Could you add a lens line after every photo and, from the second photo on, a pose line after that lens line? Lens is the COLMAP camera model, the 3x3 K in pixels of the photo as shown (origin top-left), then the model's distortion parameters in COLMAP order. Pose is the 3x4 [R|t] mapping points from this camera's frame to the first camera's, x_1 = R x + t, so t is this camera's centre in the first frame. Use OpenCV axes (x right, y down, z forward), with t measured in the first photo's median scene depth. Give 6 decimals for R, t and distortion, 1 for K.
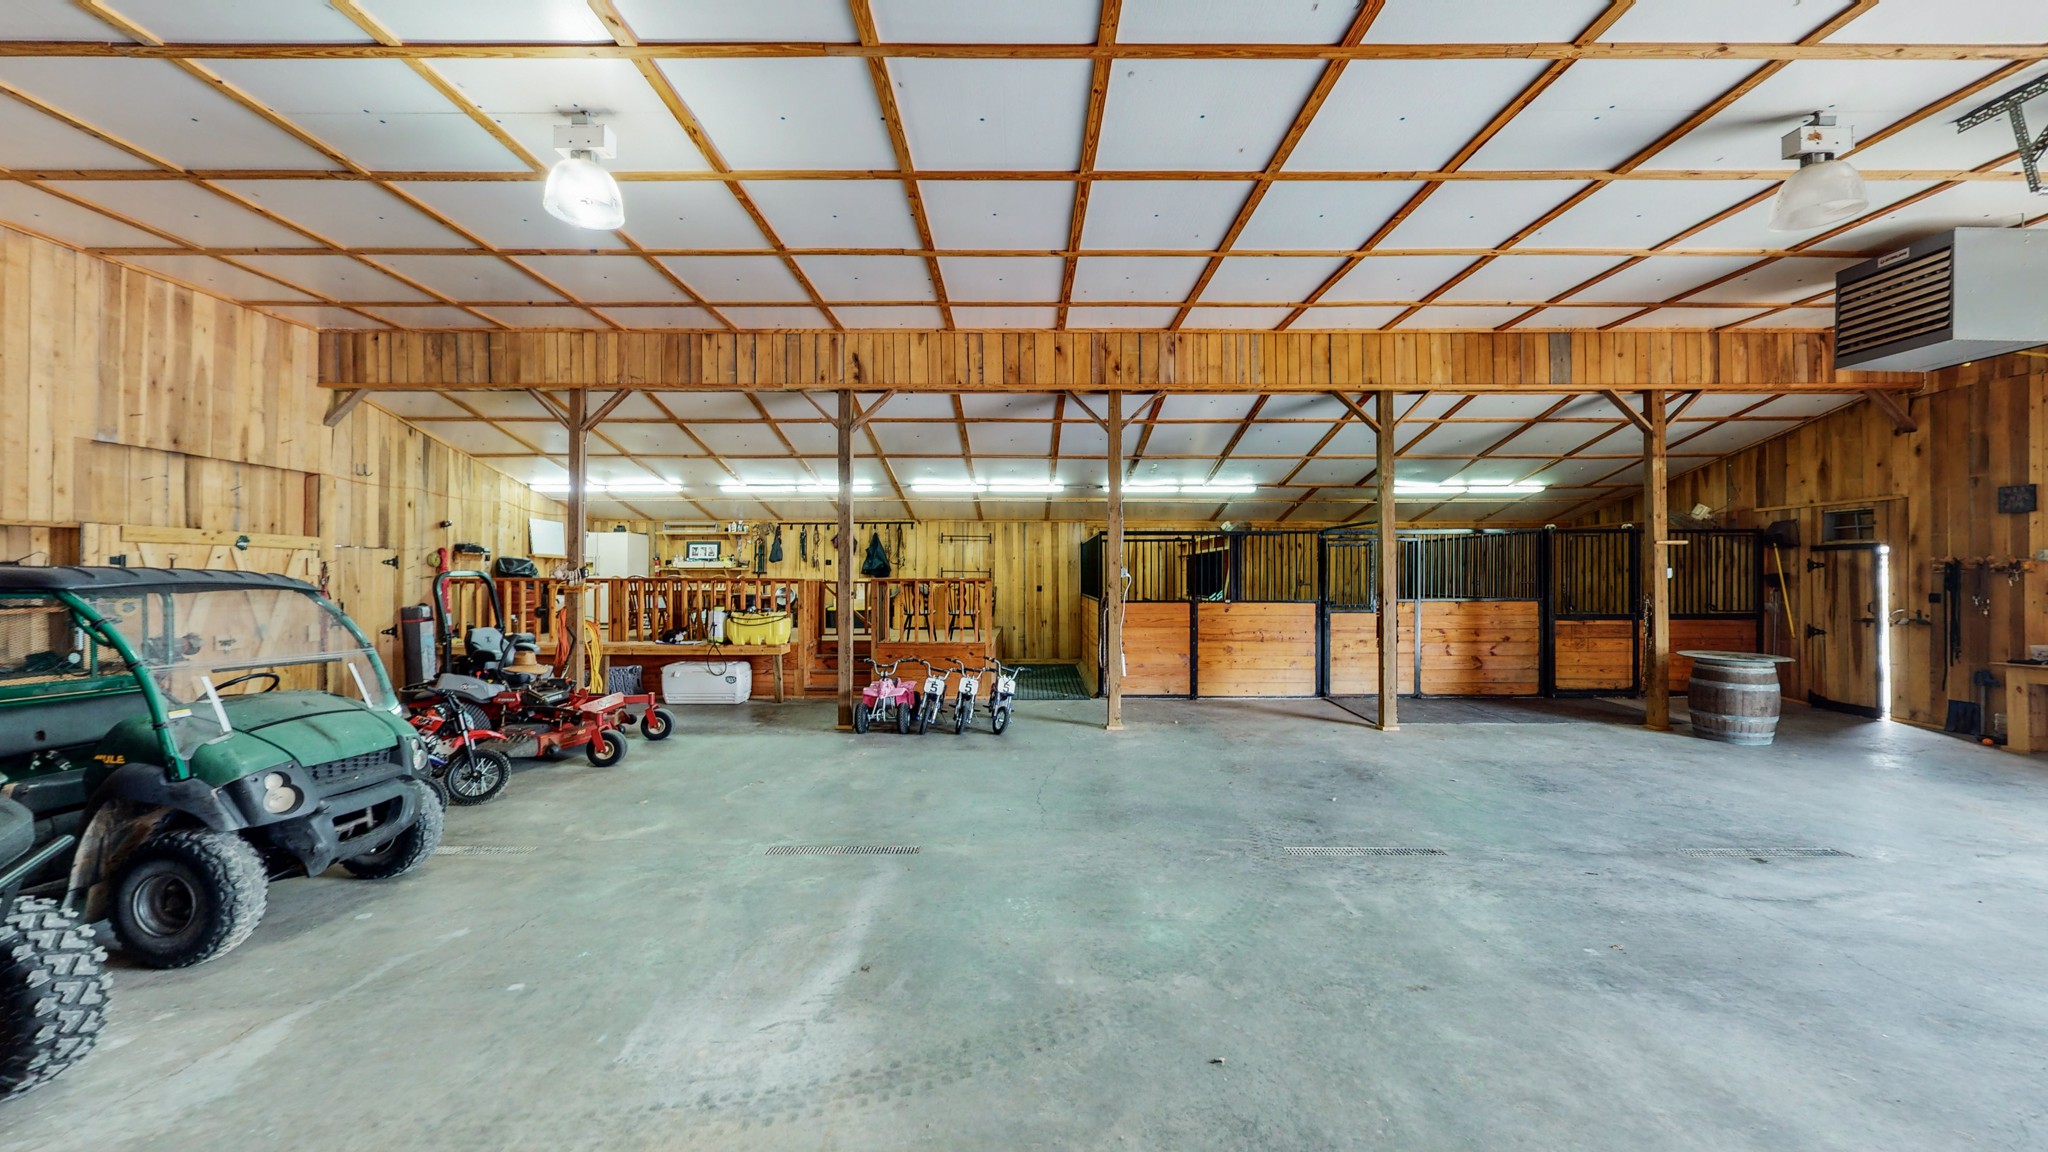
lens RADIAL K [[758.1, 0, 1013.2], [0, 758.1, 575.3], [0, 0, 1]] dist [0.000448, 0.000068]
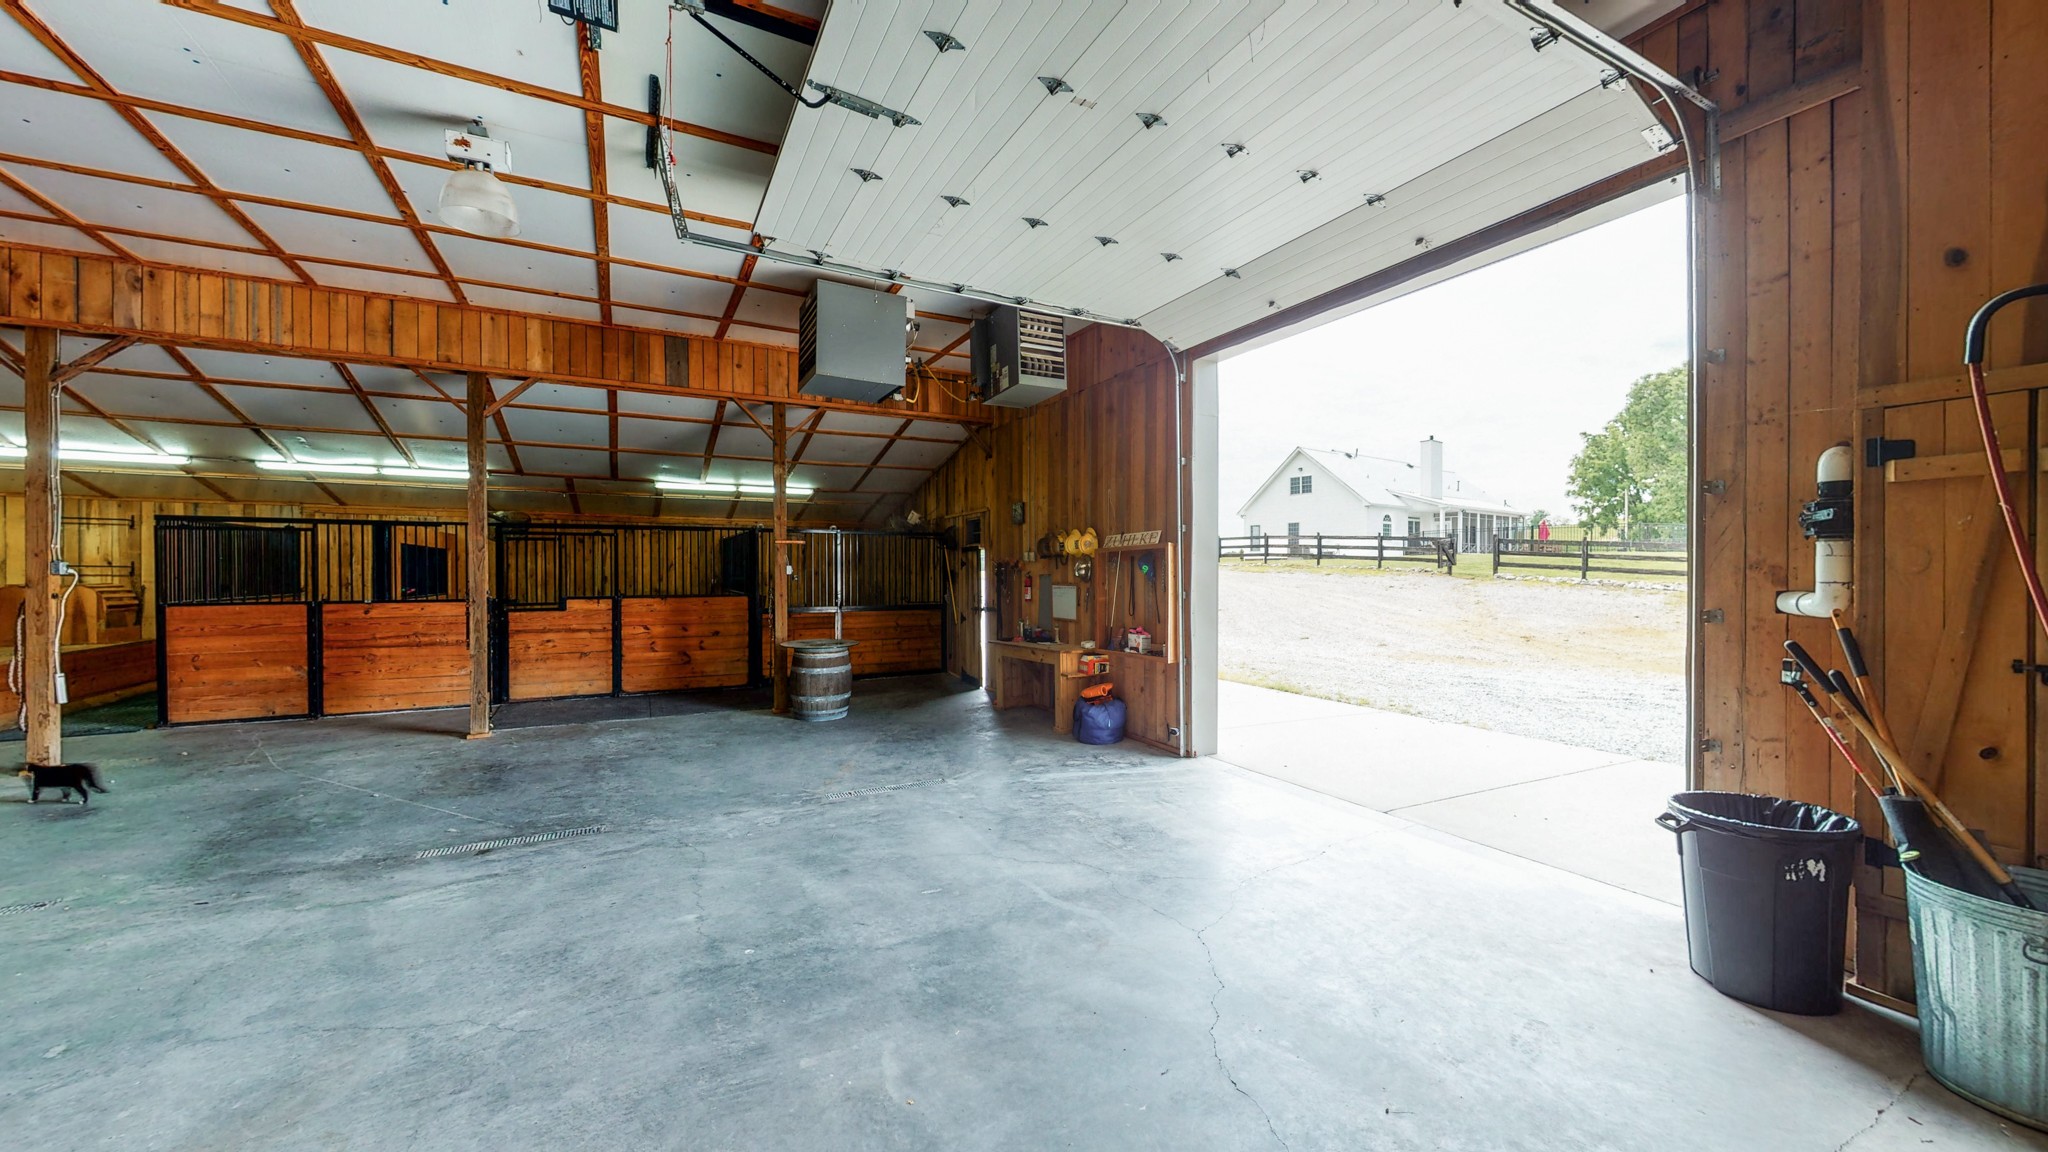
lens RADIAL K [[758.1, 0, 1013.2], [0, 758.1, 575.3], [0, 0, 1]] dist [0.000448, 0.000068]
pose [[0.885432, -0.000685, 0.464768, 0.643580], [-0.001269, 0.999992, 0.003892, 0.000340], [-0.464767, -0.004036, 0.885424, -0.128124]]
